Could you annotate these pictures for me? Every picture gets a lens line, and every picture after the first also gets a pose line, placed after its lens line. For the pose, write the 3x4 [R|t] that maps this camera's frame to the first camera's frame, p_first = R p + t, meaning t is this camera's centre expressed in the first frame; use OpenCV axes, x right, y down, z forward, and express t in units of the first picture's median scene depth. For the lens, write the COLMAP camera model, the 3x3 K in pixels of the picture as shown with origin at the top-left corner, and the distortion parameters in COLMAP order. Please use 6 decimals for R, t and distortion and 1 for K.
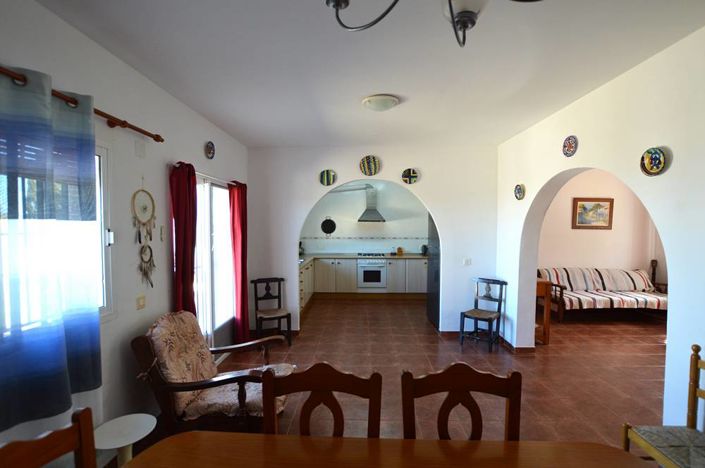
lens RADIAL K [[303.6, 0, 352.3], [0, 303.6, 235.7], [0, 0, 1]] dist [0.000020, 0.000001]
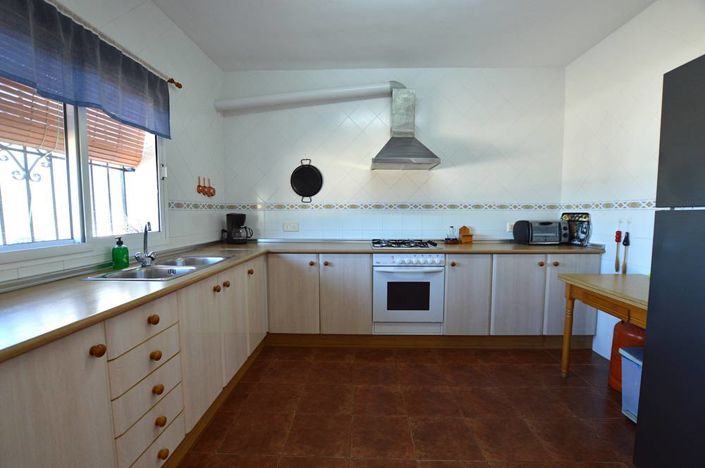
lens RADIAL K [[303.6, 0, 353.4], [0, 303.6, 234.5], [0, 0, 1]] dist [0.000020, 0.000001]
pose [[0.999997, 0.001249, 0.002028, -0.009981], [-0.001335, 0.999085, 0.042745, 0.033125], [-0.001973, -0.042747, 0.999084, 0.586193]]
